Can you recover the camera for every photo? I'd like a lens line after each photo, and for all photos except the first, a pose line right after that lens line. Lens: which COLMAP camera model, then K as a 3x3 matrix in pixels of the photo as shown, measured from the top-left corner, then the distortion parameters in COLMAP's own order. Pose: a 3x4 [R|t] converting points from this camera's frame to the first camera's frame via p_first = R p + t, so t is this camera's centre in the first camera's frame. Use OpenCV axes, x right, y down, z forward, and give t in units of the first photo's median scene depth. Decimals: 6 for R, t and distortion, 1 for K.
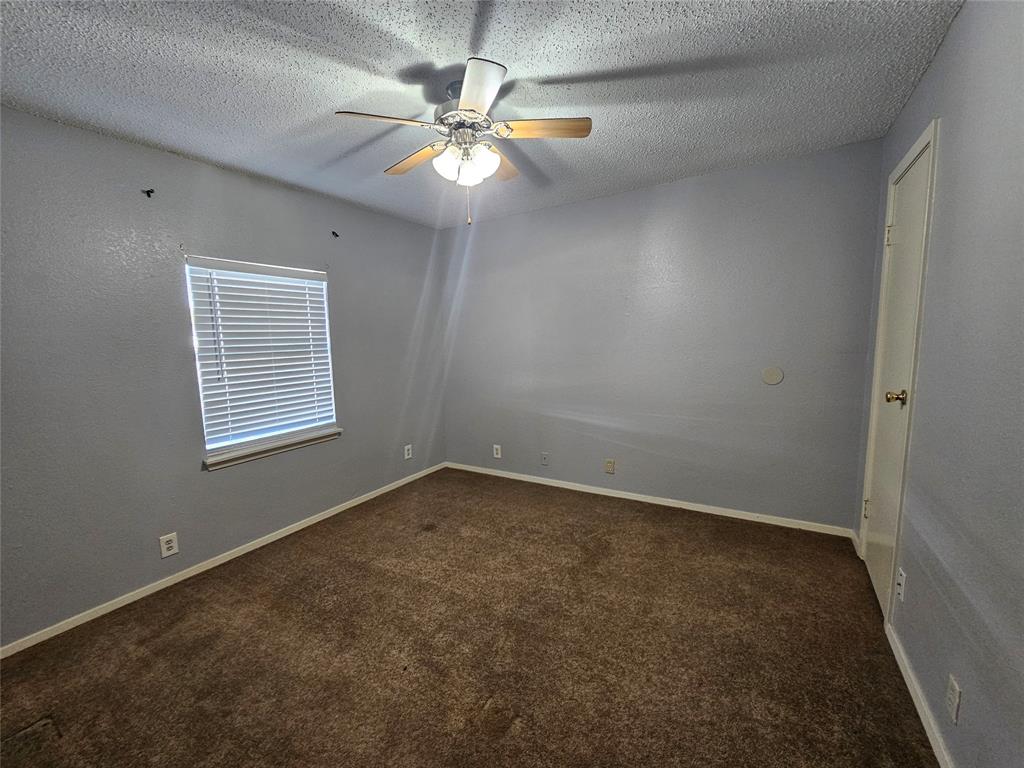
lens RADIAL K [[410.1, 0, 517.3], [0, 410.1, 384.5], [0, 0, 1]] dist [-0.002675, 0.002273]
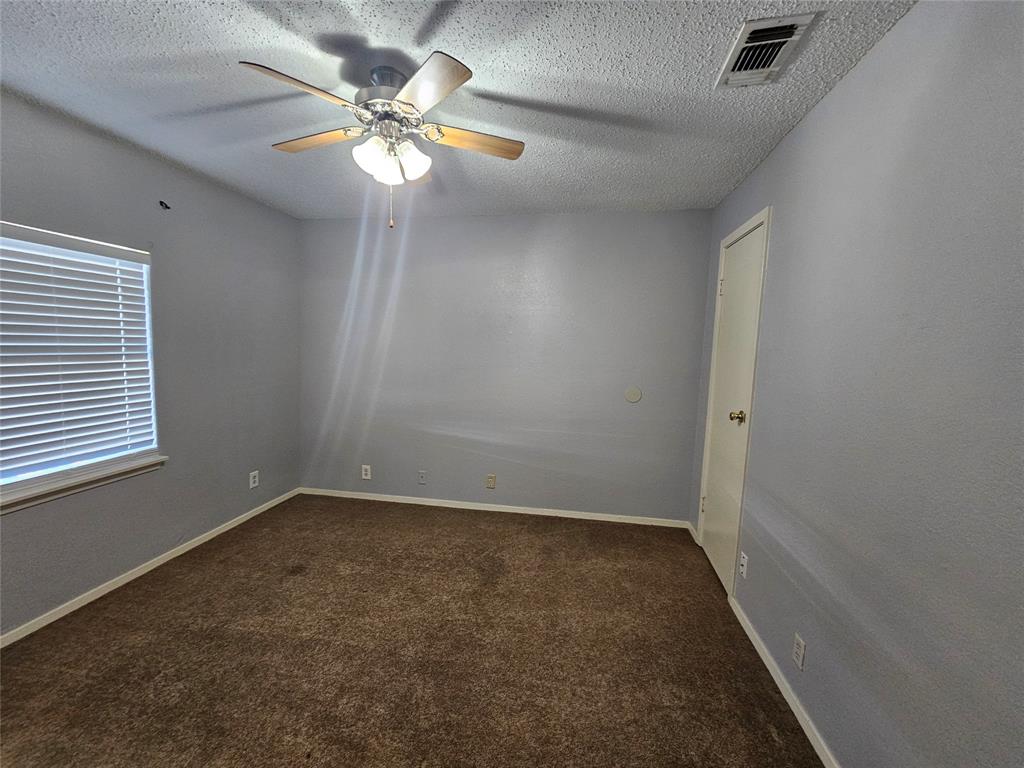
lens RADIAL K [[410.1, 0, 514.4], [0, 410.1, 387.3], [0, 0, 1]] dist [-0.002675, 0.002273]
pose [[0.930241, 0.017382, 0.366537, -0.166674], [-0.011408, 0.999765, -0.018459, -0.024907], [-0.366772, 0.012990, 0.930220, 0.064844]]
